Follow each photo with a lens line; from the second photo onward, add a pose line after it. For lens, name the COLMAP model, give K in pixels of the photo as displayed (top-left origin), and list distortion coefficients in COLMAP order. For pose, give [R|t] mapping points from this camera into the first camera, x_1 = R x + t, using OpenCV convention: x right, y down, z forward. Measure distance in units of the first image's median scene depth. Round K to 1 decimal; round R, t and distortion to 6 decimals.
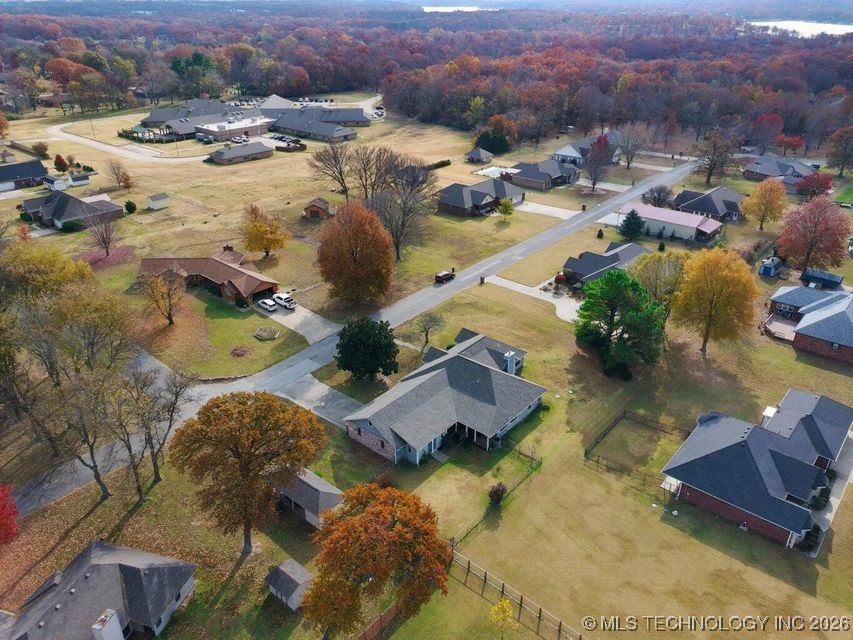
lens RADIAL K [[627.8, 0, 426.5], [0, 627.8, 320.0], [0, 0, 1]] dist [0.054082, -0.005915]
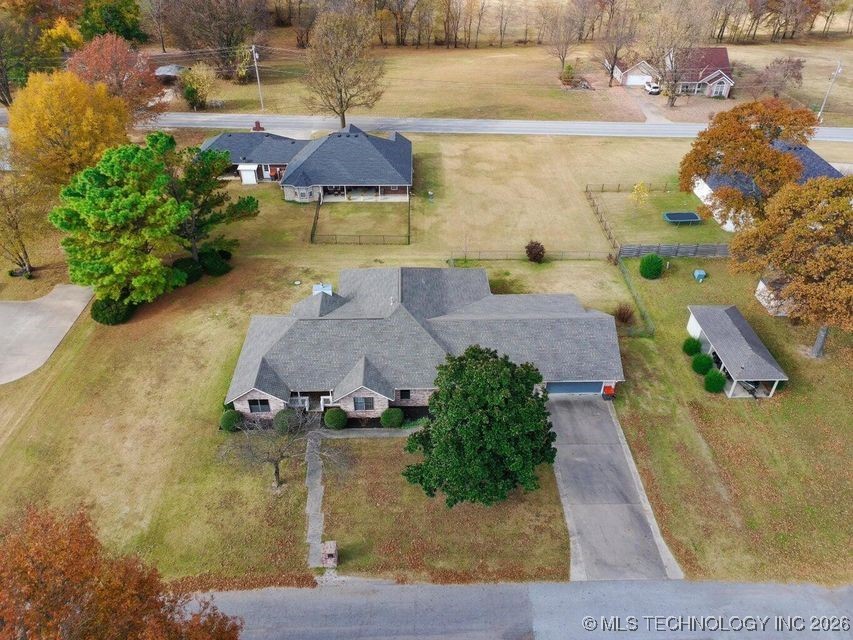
lens RADIAL K [[627.8, 0, 426.5], [0, 627.8, 320.0], [0, 0, 1]] dist [0.054082, -0.005915]
pose [[-0.666167, -0.451923, 0.593285, -0.352922], [0.332454, 0.532148, 0.778648, -0.423032], [-0.667605, 0.715949, -0.204256, 1.255381]]
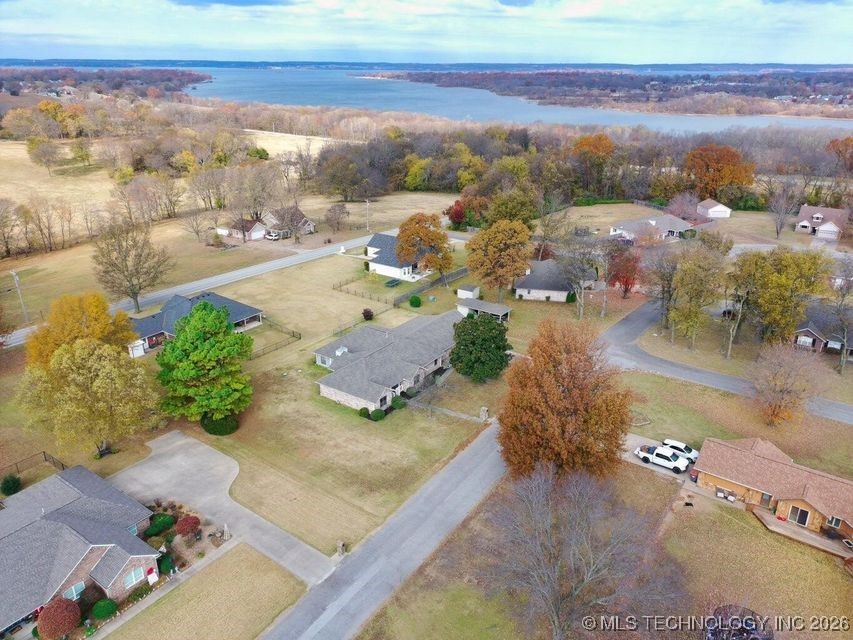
lens RADIAL K [[627.8, 0, 426.5], [0, 627.8, 320.0], [0, 0, 1]] dist [0.054082, -0.005915]
pose [[-0.995528, 0.027937, -0.090237, 0.099523], [-0.050216, 0.652602, 0.756035, -0.885338], [0.080010, 0.757186, -0.648281, 1.909530]]
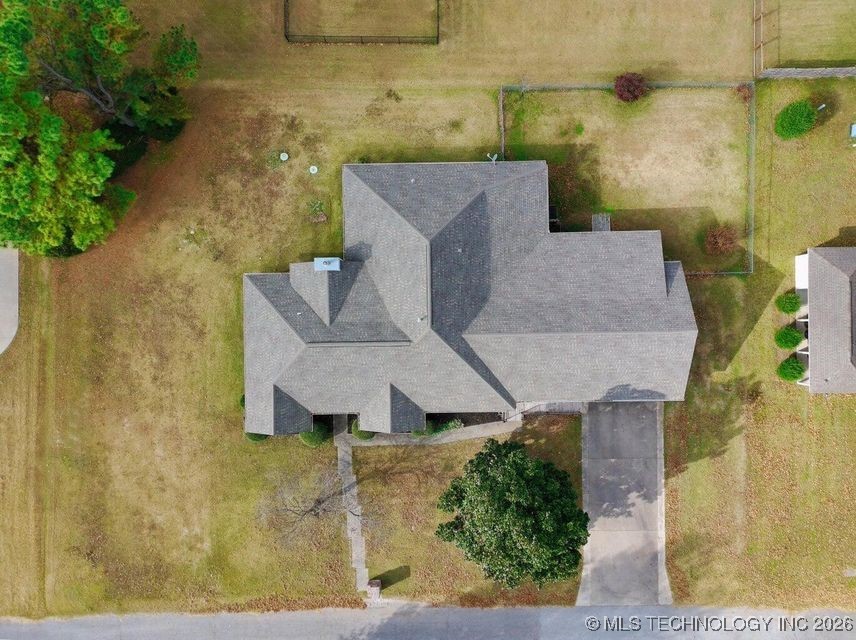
lens RADIAL K [[630.0, 0, 428.0], [0, 630.0, 320.0], [0, 0, 1]] dist [0.054082, -0.005915]
pose [[-0.654245, -0.756274, 0.003713, 0.060118], [0.351229, -0.299489, 0.887099, -0.392588], [-0.669778, 0.581684, 0.461564, 0.889924]]
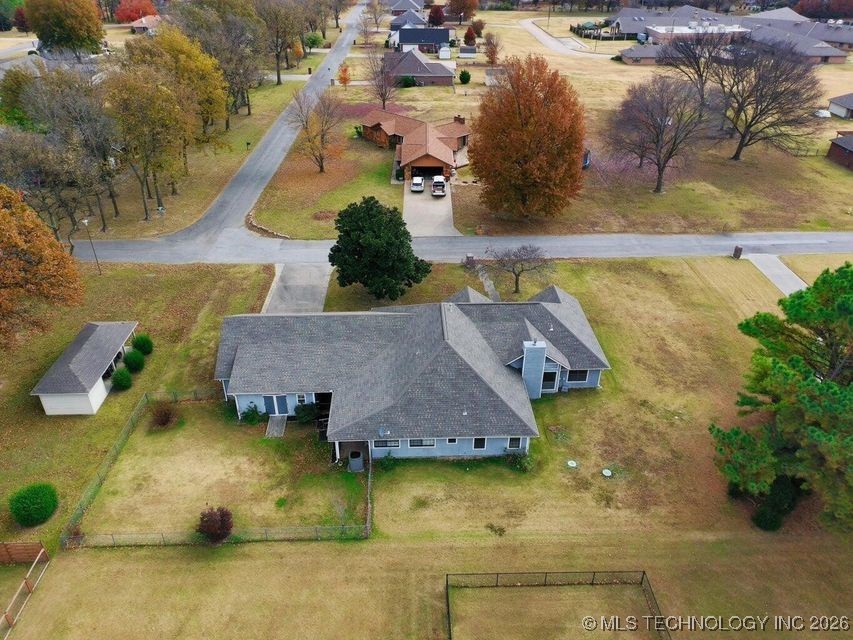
lens RADIAL K [[627.8, 0, 426.5], [0, 627.8, 320.0], [0, 0, 1]] dist [0.054082, -0.005915]
pose [[0.669667, 0.390800, -0.631523, 0.455522], [-0.343498, 0.916916, 0.203162, -0.046081], [0.658449, 0.080876, 0.748267, 0.642510]]
